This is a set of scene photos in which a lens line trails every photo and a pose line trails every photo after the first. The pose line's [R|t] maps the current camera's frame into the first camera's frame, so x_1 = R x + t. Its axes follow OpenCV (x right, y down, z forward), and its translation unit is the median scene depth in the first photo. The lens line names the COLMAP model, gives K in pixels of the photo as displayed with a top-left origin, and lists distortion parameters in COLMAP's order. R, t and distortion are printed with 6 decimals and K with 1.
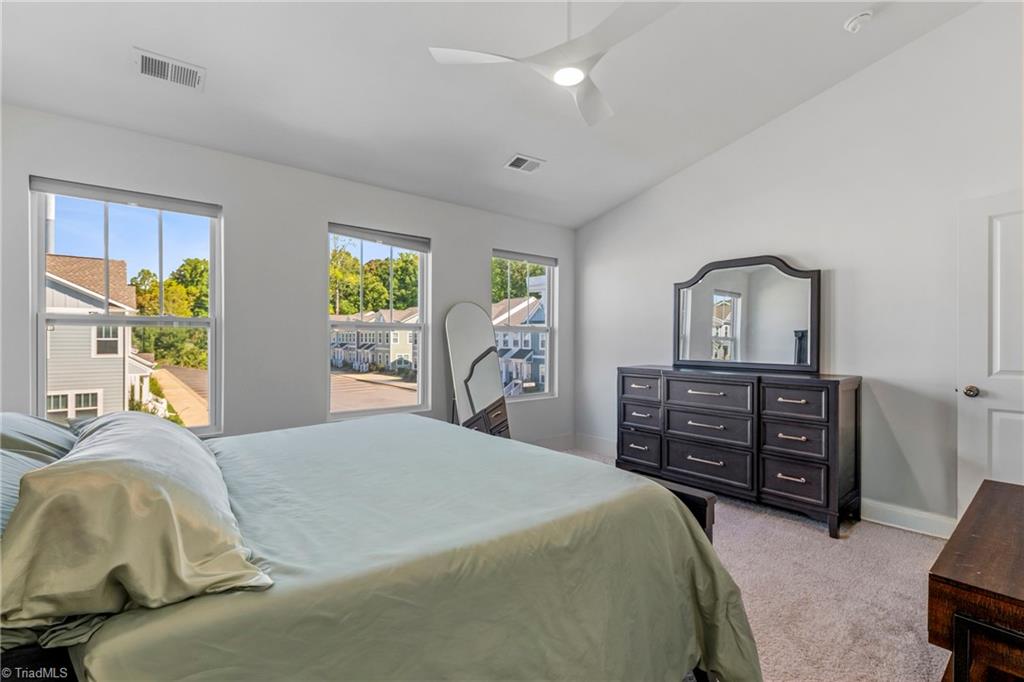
lens RADIAL K [[471.1, 0, 506.2], [0, 471.1, 338.8], [0, 0, 1]] dist [0.001359, -0.000036]
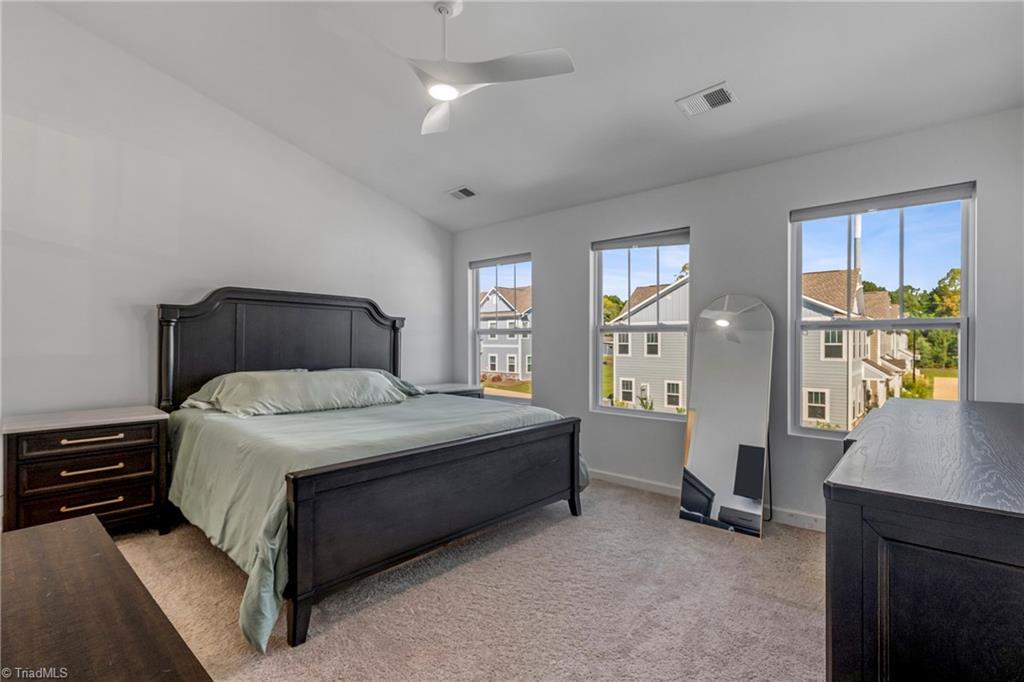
lens RADIAL K [[471.1, 0, 508.6], [0, 471.1, 341.7], [0, 0, 1]] dist [0.001359, -0.000036]
pose [[0.148275, -0.000910, -0.988946, 0.117887], [-0.004341, 0.999989, -0.001571, 0.000226], [0.988937, 0.004526, 0.148270, 0.098270]]
